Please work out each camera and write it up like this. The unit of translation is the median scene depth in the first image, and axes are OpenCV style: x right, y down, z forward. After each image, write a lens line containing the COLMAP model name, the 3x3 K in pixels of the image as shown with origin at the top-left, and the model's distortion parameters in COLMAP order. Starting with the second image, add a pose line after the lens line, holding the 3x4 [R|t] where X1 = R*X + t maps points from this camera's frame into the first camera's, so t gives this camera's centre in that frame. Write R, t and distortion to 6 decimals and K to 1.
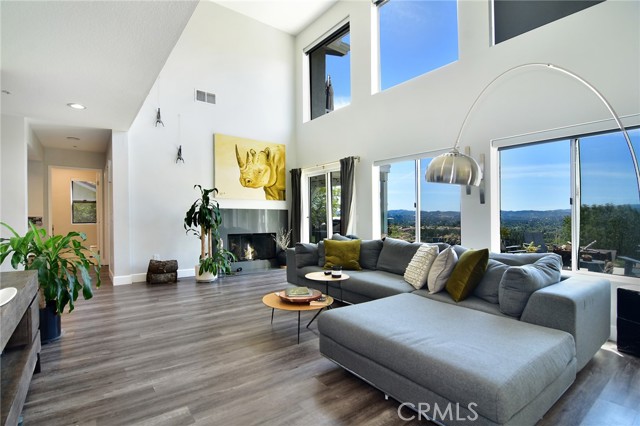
lens RADIAL K [[304.4, 0, 320.0], [0, 304.4, 213.0], [0, 0, 1]] dist [-0.000665, -0.000055]
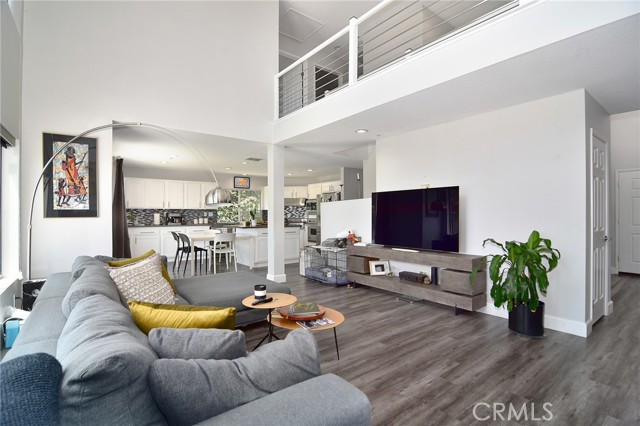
lens RADIAL K [[309.3, 0, 320.0], [0, 309.3, 213.0], [0, 0, 1]] dist [-0.002023, -0.000346]
pose [[-0.999920, 0.006258, -0.010990, -0.051307], [0.006203, 0.999968, 0.005022, -0.021199], [0.011021, 0.004953, -0.999927, 0.941961]]
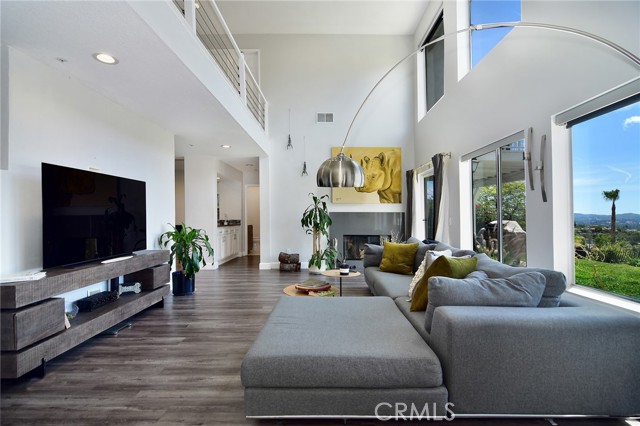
lens RADIAL K [[313.0, 0, 329.0], [0, 313.0, 216.4], [0, 0, 1]] dist [0.028284, 0.000125]
pose [[0.803398, -0.006733, -0.595404, 0.337005], [0.009394, 0.999955, 0.001368, -0.000750], [0.595368, -0.006692, 0.803425, 0.032240]]
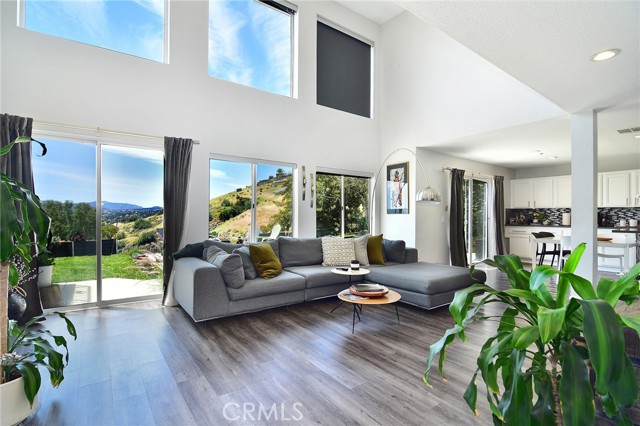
lens RADIAL K [[307.3, 0, 319.2], [0, 307.3, 218.5], [0, 0, 1]] dist [-0.000249, -0.000436]
pose [[0.015471, -0.002174, 0.999878, -0.568896], [0.001007, 0.999997, 0.002159, 0.000222], [-0.999880, 0.000973, 0.015473, 0.560591]]
